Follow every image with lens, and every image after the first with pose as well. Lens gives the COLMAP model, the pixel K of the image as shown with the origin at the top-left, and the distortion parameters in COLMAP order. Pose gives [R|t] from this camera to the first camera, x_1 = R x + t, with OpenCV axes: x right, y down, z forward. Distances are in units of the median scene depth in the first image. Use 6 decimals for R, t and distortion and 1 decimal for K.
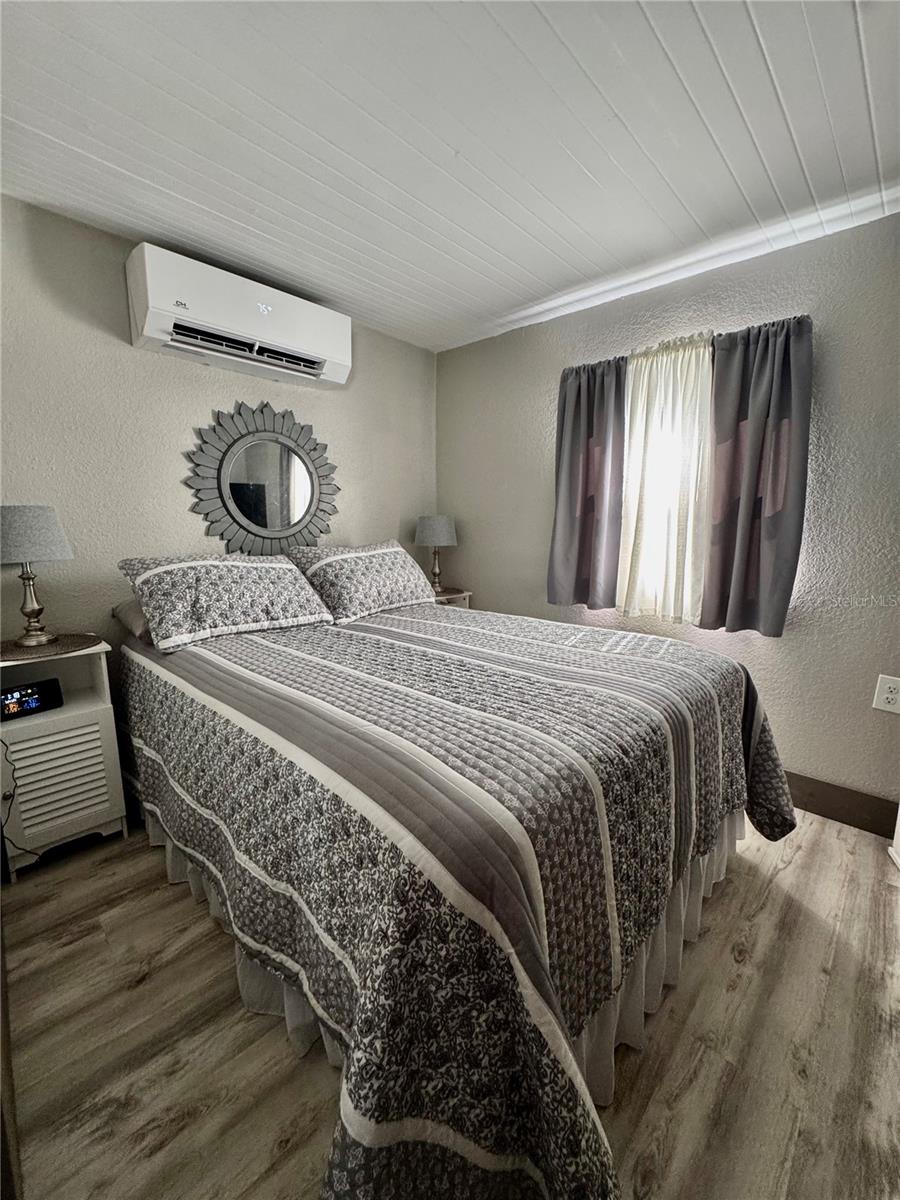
lens RADIAL K [[480.9, 0, 455.0], [0, 480.9, 602.6], [0, 0, 1]] dist [-0.003622, 0.000637]
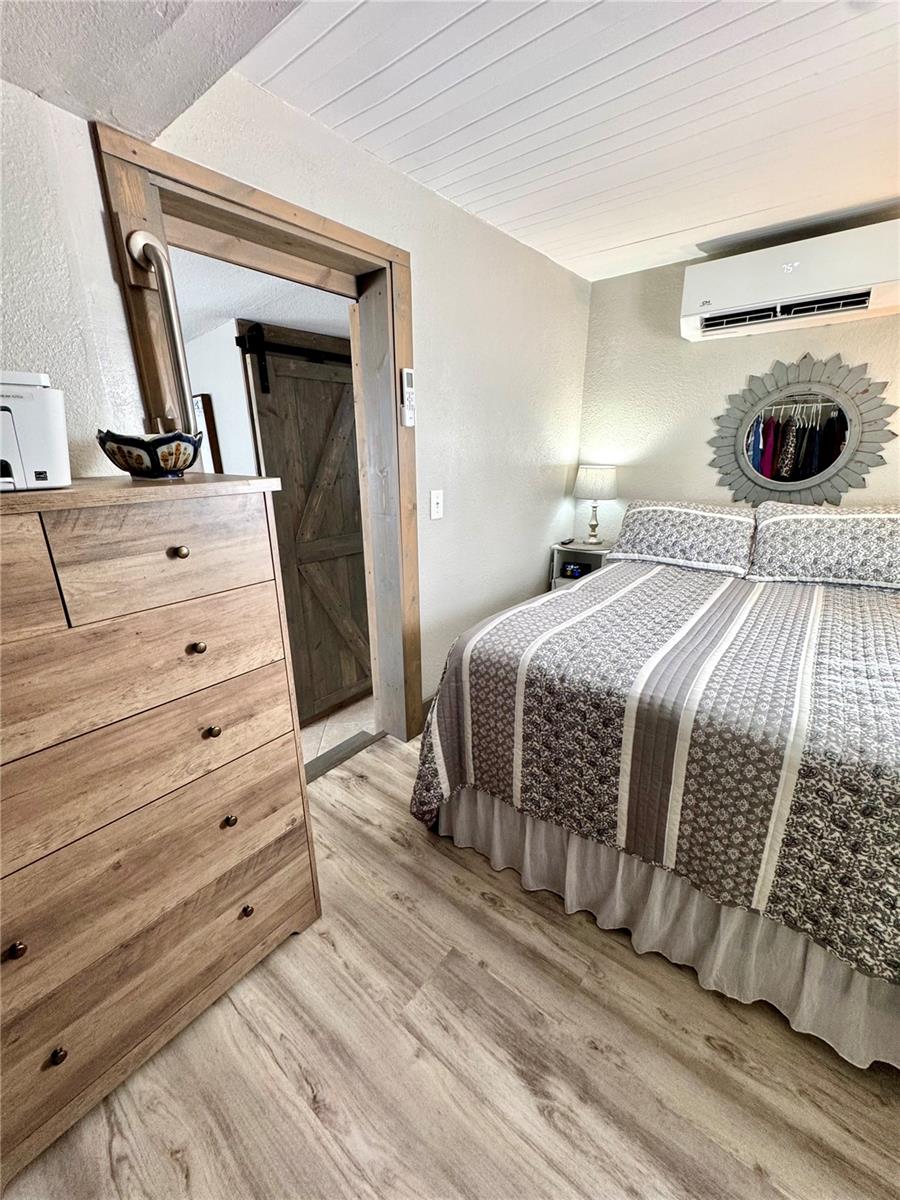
lens RADIAL K [[480.9, 0, 446.1], [0, 480.9, 598.9], [0, 0, 1]] dist [-0.003622, 0.000637]
pose [[0.086206, 0.286550, -0.954179, 0.723952], [-0.138253, 0.951919, 0.273380, -0.111664], [0.986638, 0.108351, 0.121678, 0.217950]]
